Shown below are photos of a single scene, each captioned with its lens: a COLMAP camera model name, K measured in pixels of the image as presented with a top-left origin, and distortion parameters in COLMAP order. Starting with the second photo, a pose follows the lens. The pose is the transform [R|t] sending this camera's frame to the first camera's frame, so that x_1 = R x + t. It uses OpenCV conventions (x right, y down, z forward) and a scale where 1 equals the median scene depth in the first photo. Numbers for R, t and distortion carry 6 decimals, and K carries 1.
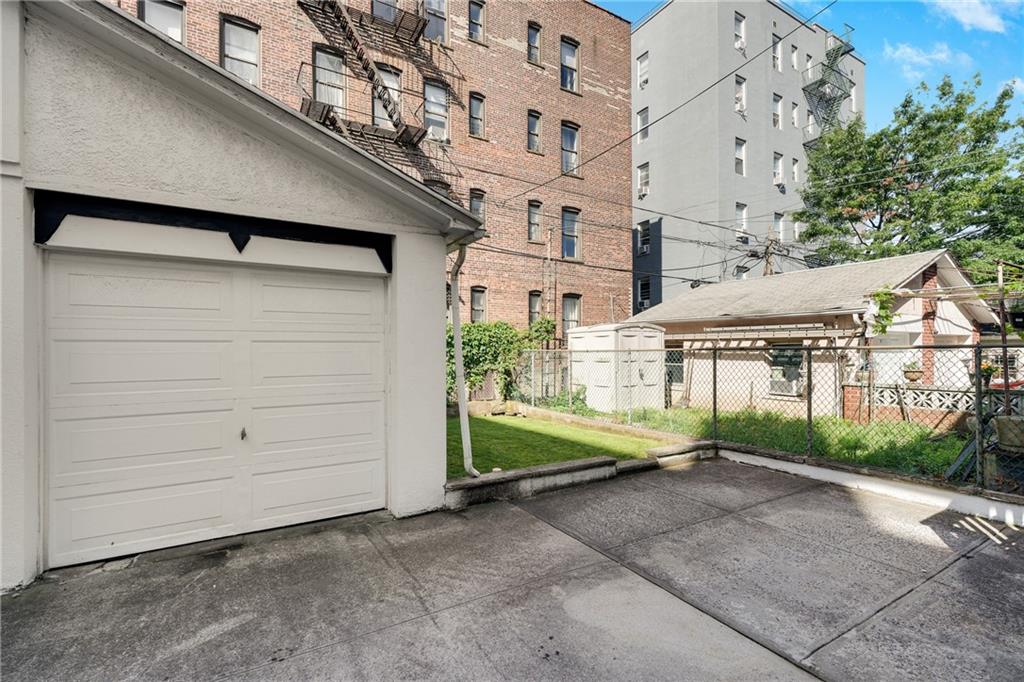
lens RADIAL K [[466.8, 0, 515.6], [0, 466.8, 340.6], [0, 0, 1]] dist [0.000471, -0.000323]
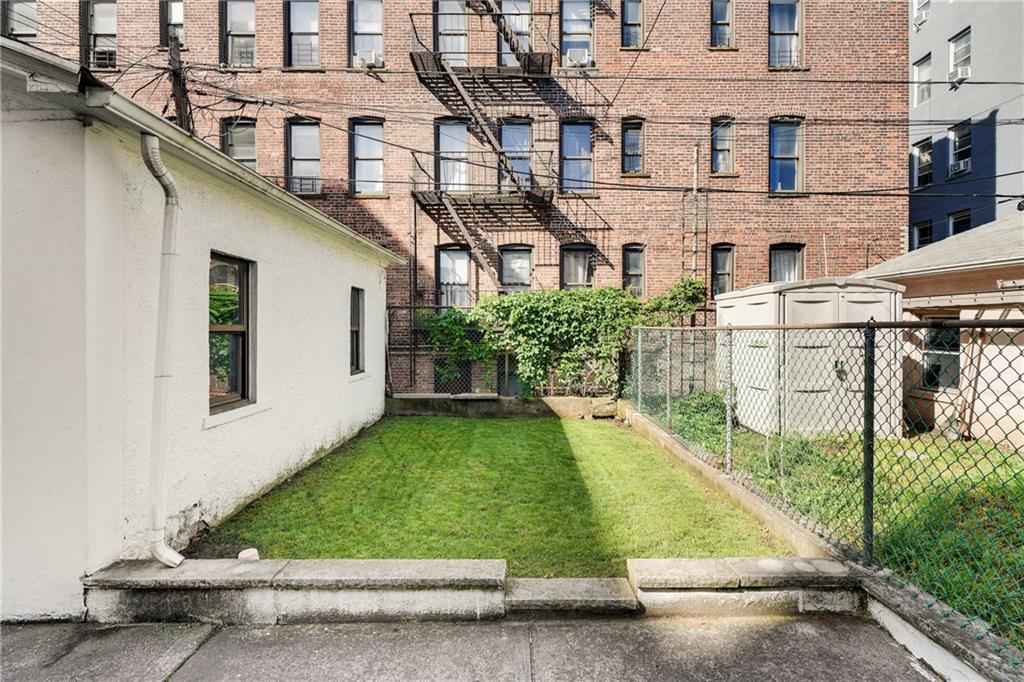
lens RADIAL K [[484.1, 0, 513.4], [0, 484.1, 324.5], [0, 0, 1]] dist [0.000453, -0.000104]
pose [[0.858897, -0.004287, -0.512131, 0.175018], [0.012497, 0.999843, 0.012588, 0.004271], [0.511996, -0.017212, 0.858815, 0.237837]]
